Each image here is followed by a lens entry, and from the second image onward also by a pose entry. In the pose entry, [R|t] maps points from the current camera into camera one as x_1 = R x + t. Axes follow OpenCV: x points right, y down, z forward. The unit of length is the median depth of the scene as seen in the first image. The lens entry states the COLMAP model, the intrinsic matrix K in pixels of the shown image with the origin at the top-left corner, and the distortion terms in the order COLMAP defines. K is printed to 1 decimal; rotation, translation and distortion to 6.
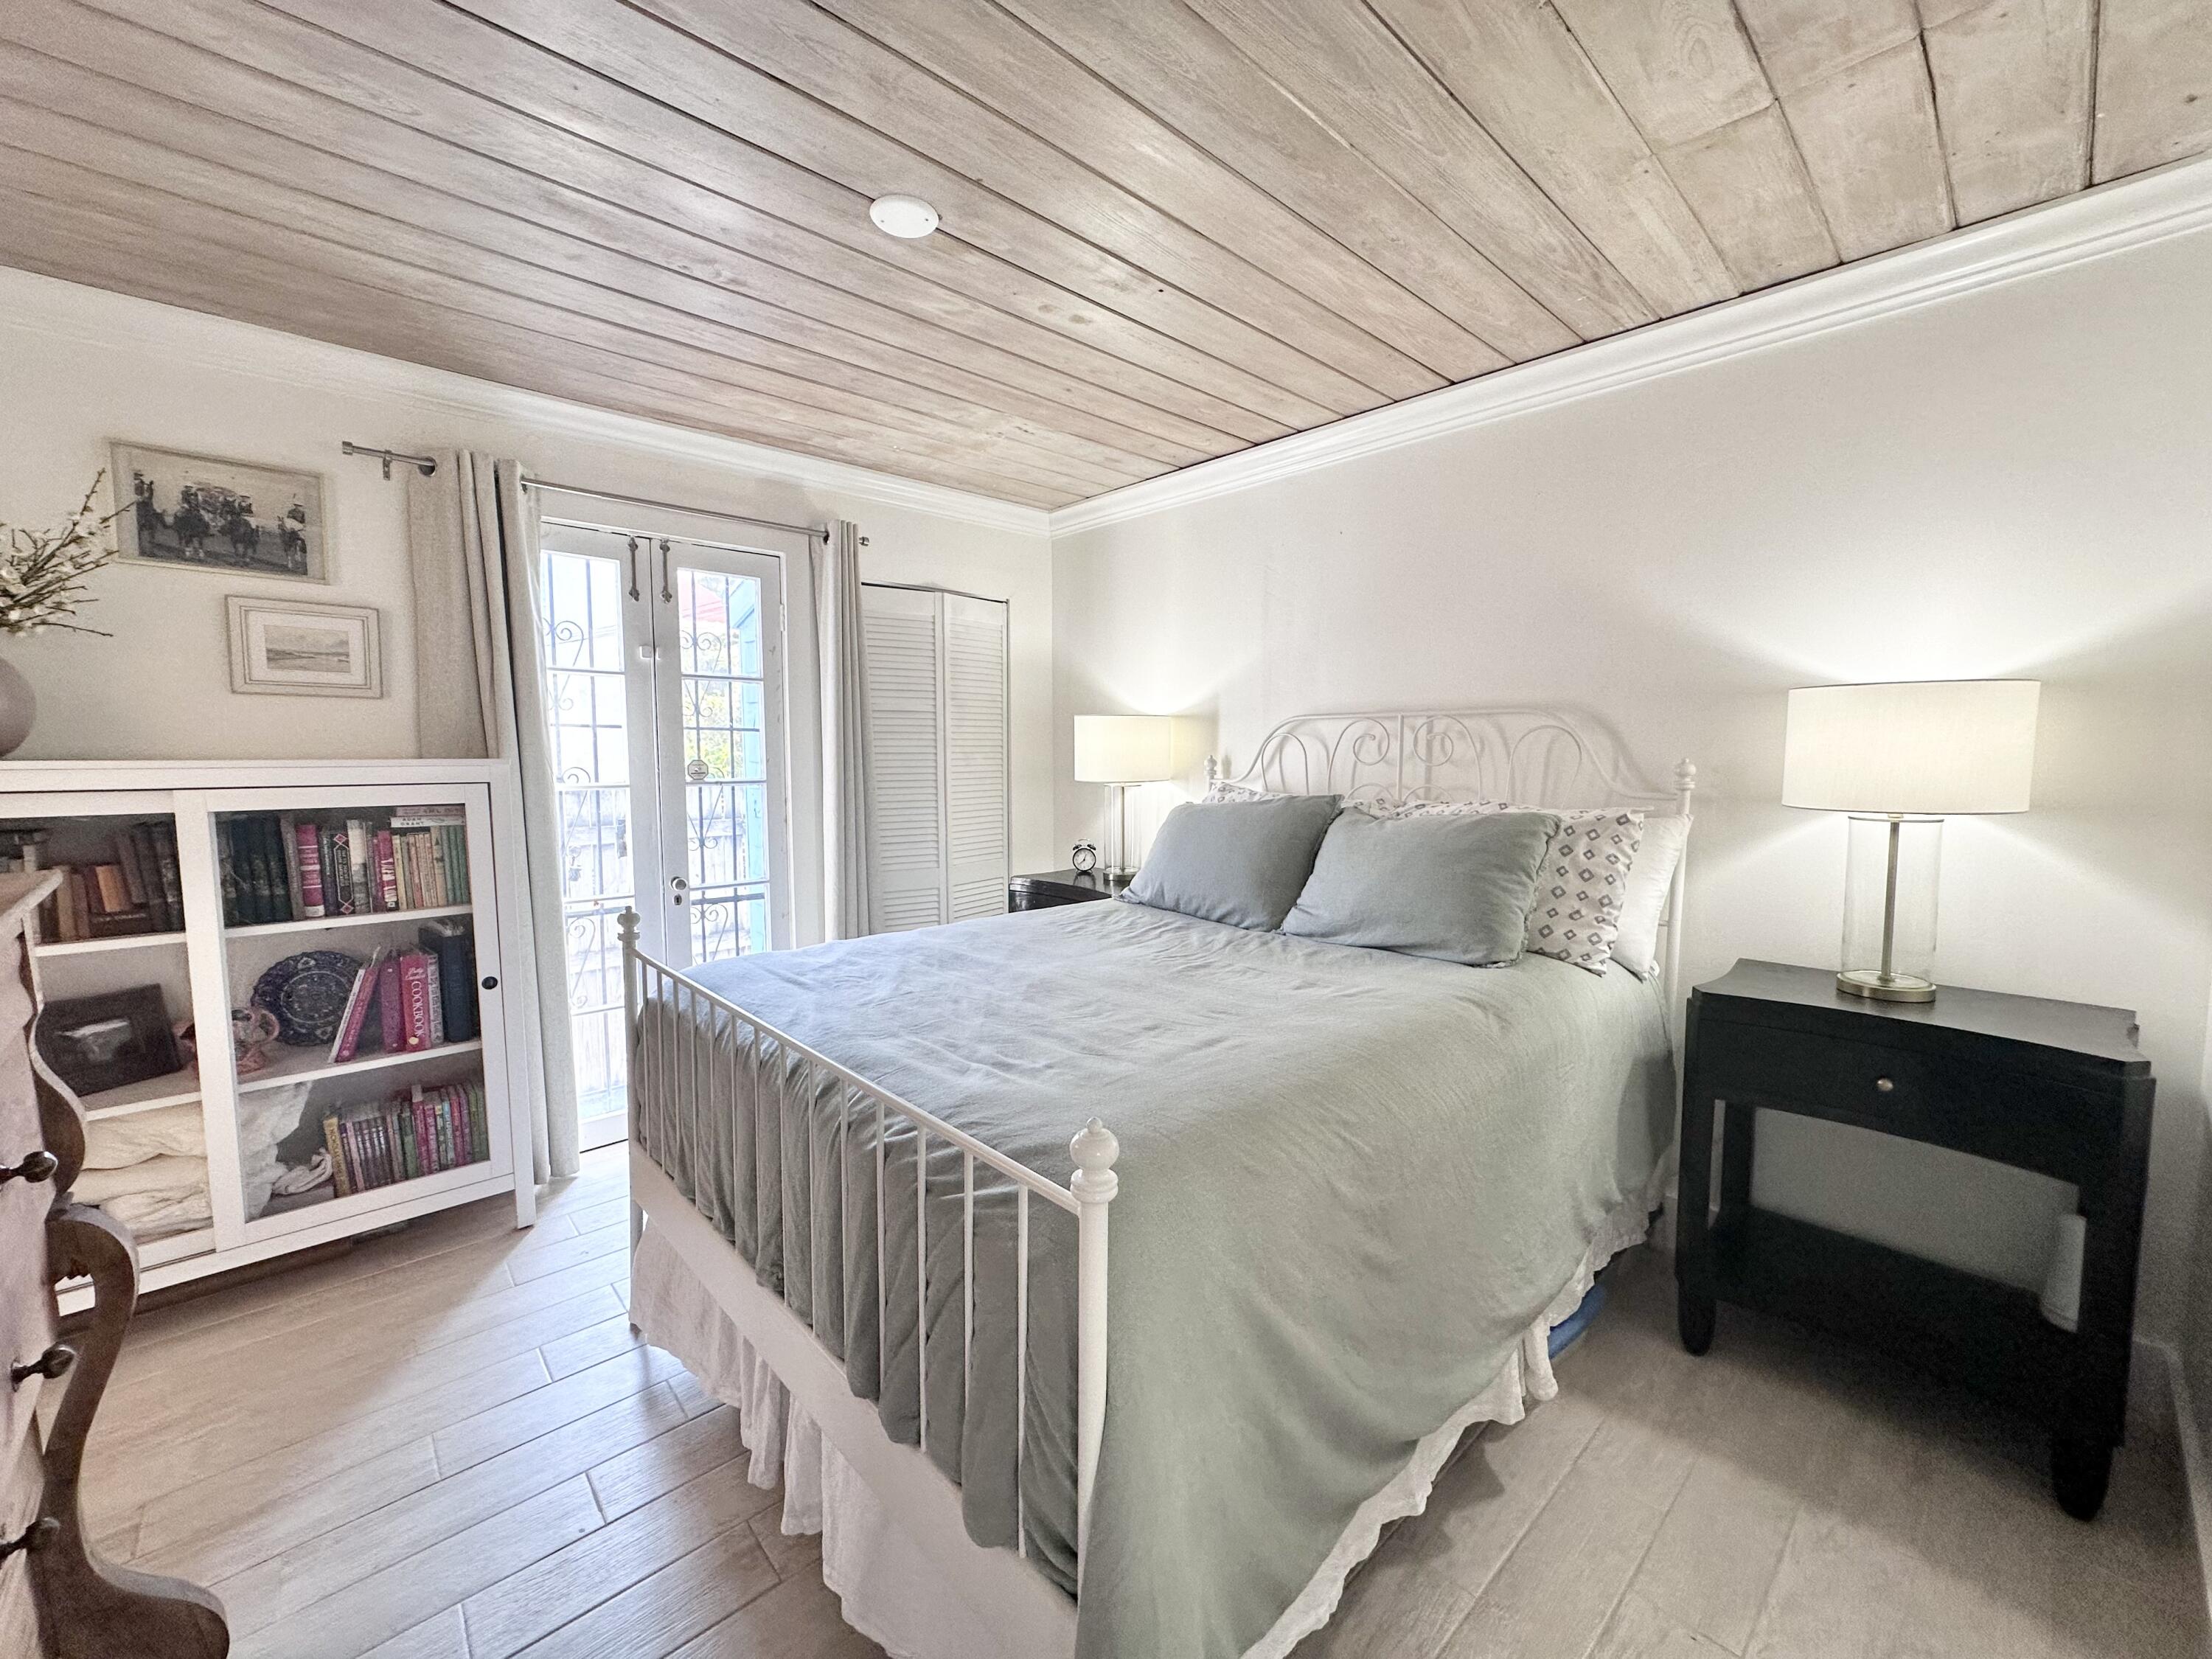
lens RADIAL K [[881.5, 0, 1106.4], [0, 881.5, 828.0], [0, 0, 1]] dist [0.001131, -0.000354]
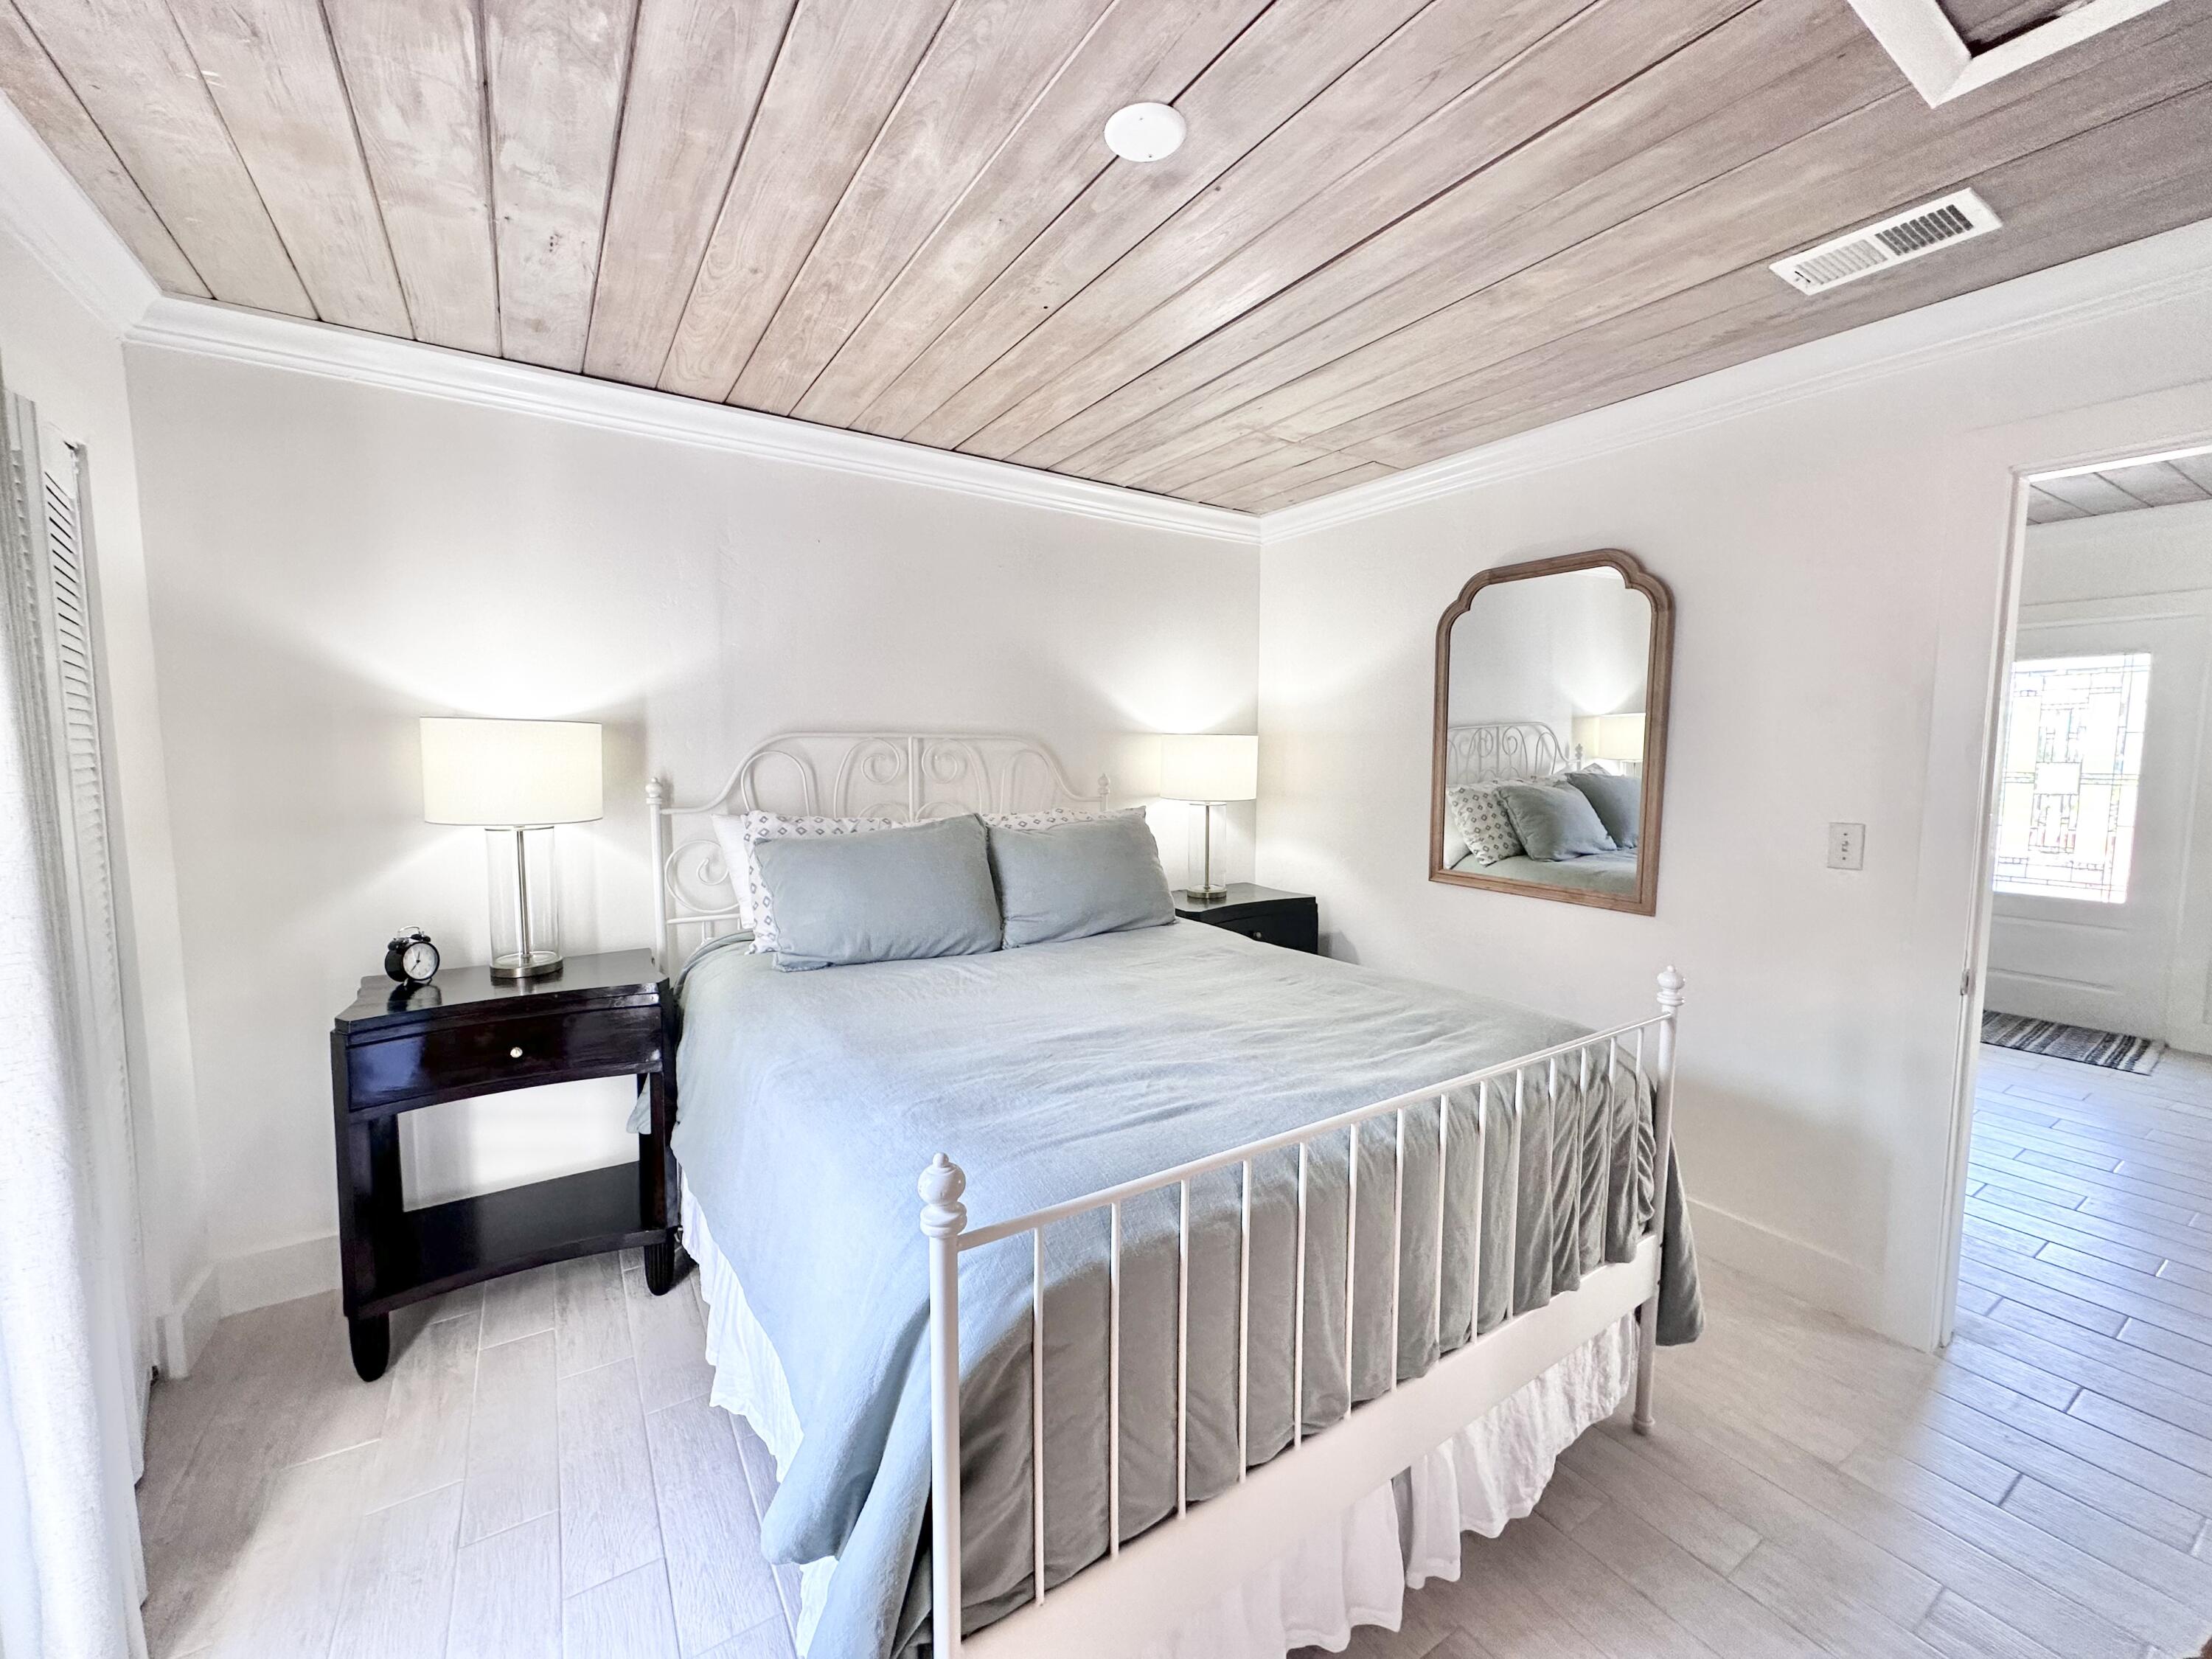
lens RADIAL K [[881.5, 0, 1106.4], [0, 881.5, 828.0], [0, 0, 1]] dist [0.001131, -0.000354]
pose [[0.173244, -0.080850, 0.981555, -0.744314], [0.082148, 0.994338, 0.067403, -0.077515], [-0.981447, 0.068956, 0.178905, 0.640406]]
